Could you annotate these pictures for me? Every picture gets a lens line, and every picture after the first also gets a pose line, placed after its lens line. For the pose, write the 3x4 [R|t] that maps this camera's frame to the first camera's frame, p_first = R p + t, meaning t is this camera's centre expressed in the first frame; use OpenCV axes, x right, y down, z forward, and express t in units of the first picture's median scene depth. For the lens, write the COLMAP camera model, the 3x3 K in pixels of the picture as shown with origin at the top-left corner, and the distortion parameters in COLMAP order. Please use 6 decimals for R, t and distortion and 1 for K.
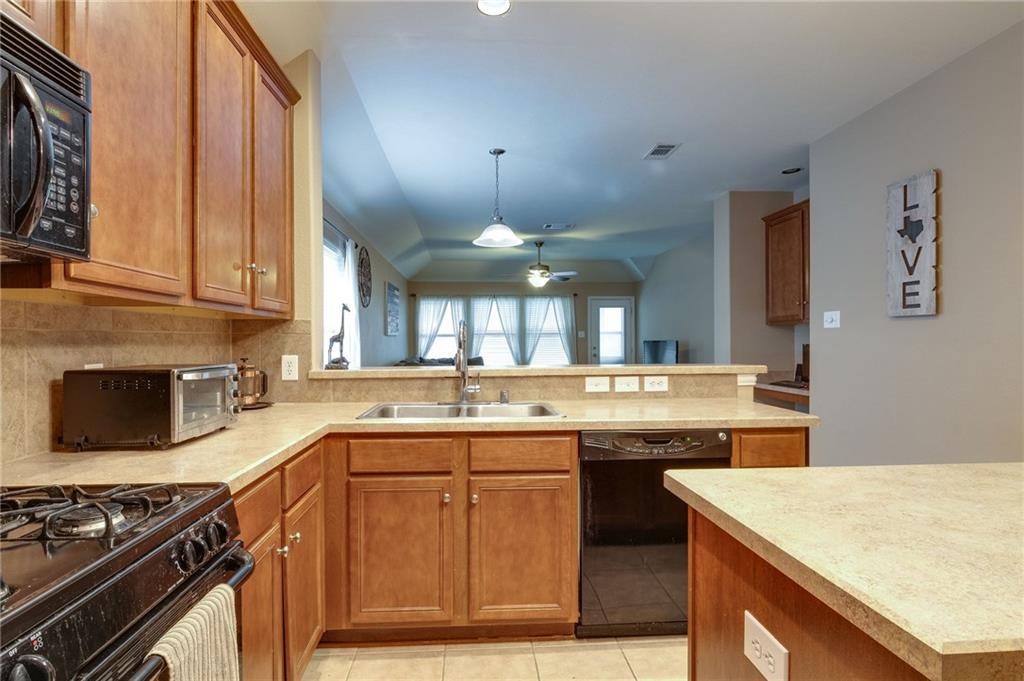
lens RADIAL K [[528.3, 0, 505.2], [0, 528.3, 340.4], [0, 0, 1]] dist [-0.000879, -0.000230]
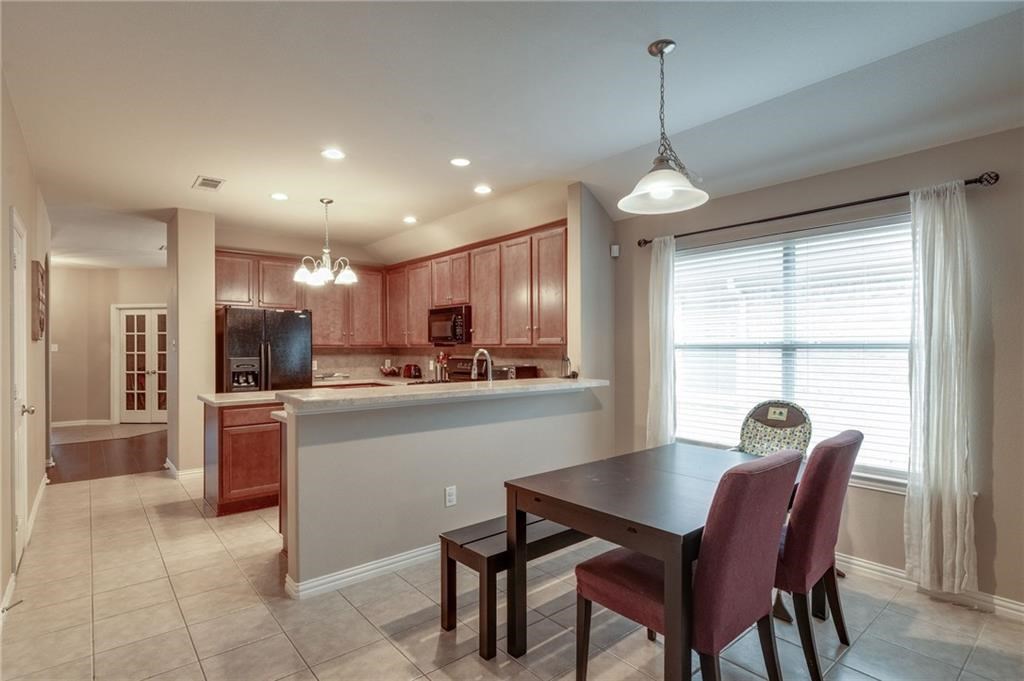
lens RADIAL K [[512.2, 0, 505.0], [0, 512.2, 344.3], [0, 0, 1]] dist [-0.000541, -0.000846]
pose [[-0.814163, 0.008406, -0.580575, 0.460628], [0.011072, 0.999938, -0.001049, -0.030771], [0.580531, -0.007283, -0.814206, 1.364896]]
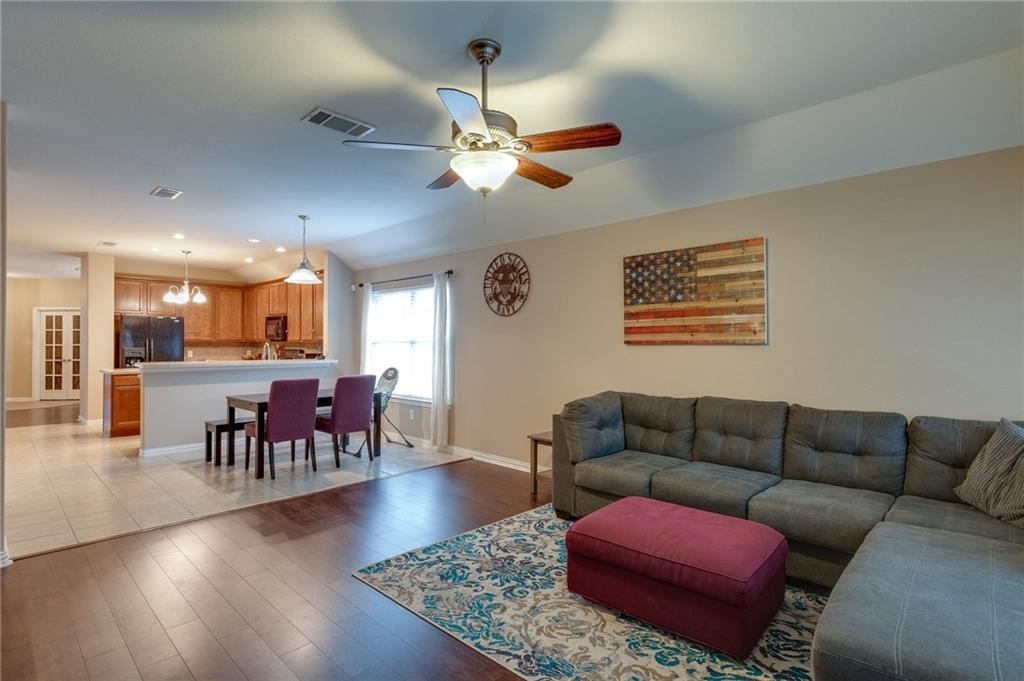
lens RADIAL K [[507.9, 0, 502.6], [0, 507.9, 339.8], [0, 0, 1]] dist [-0.000858, -0.000058]
pose [[-0.746364, 0.000912, -0.665538, 0.491088], [0.004161, 0.999986, -0.003296, -0.023729], [0.665525, -0.005230, -0.746357, 2.362786]]
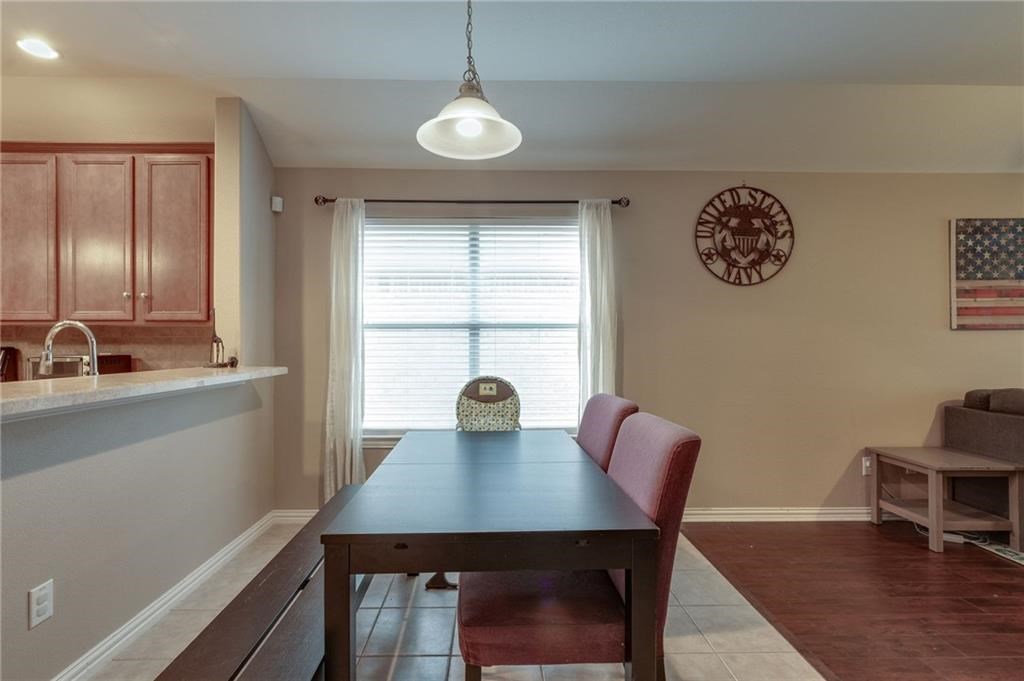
lens RADIAL K [[487.3, 0, 500.5], [0, 487.3, 340.8], [0, 0, 1]] dist [-0.002368, -0.000590]
pose [[-0.049359, 0.008150, -0.998748, 0.437581], [0.002956, 0.999964, 0.008014, -0.005706], [0.998777, -0.002557, -0.049382, 1.050608]]
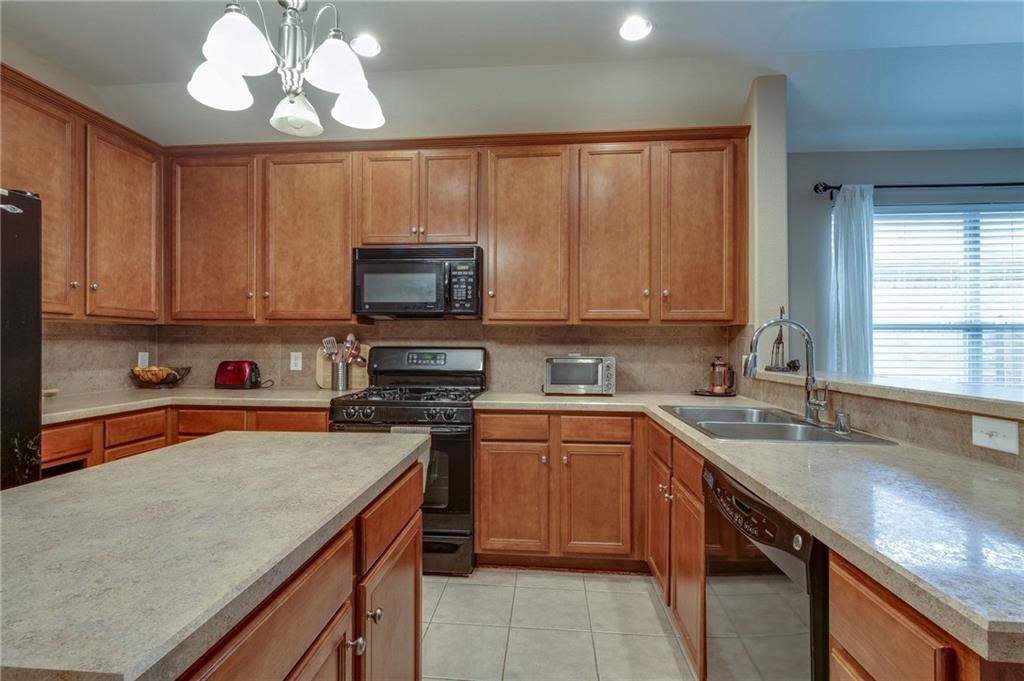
lens RADIAL K [[487.3, 0, 500.5], [0, 487.3, 340.8], [0, 0, 1]] dist [-0.002368, -0.000590]
pose [[-0.157338, 0.000599, -0.987545, 0.444169], [-0.000412, 1.000000, 0.000672, -0.002781], [0.987545, 0.000512, -0.157338, 0.392259]]
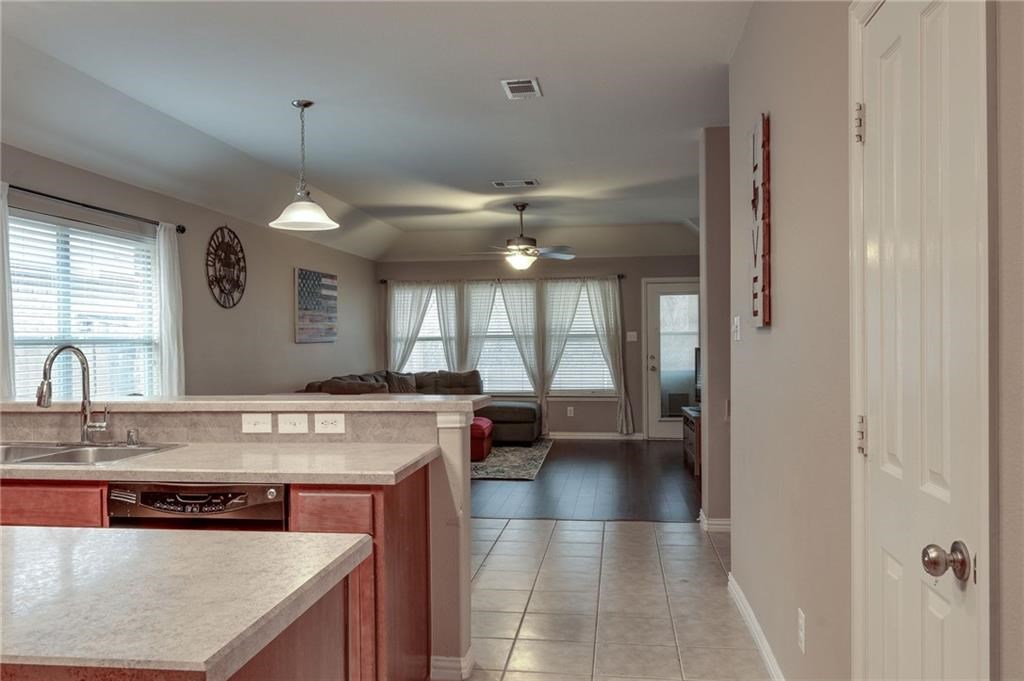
lens RADIAL K [[822.6, 0, 512.0], [0, 822.6, 340.5], [0, 0, 1]] dist [0.004783, -0.000295]
pose [[0.980117, -0.003878, -0.198383, 0.503444], [0.004714, 0.999982, 0.003743, -0.027185], [0.198365, -0.004604, 0.980117, -0.078672]]
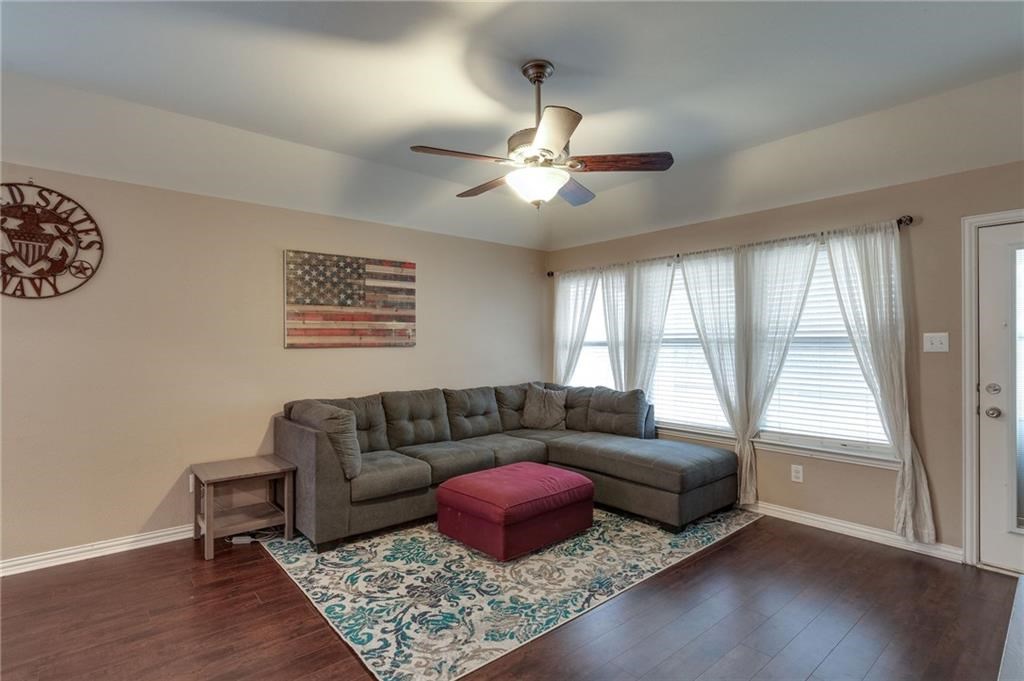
lens RADIAL K [[507.9, 0, 502.6], [0, 507.9, 339.8], [0, 0, 1]] dist [-0.000858, -0.000058]
pose [[0.589582, -0.000098, -0.807709, 0.594555], [-0.001512, 0.999998, -0.001225, -0.030085], [0.807707, 0.001943, 0.589581, 1.523505]]
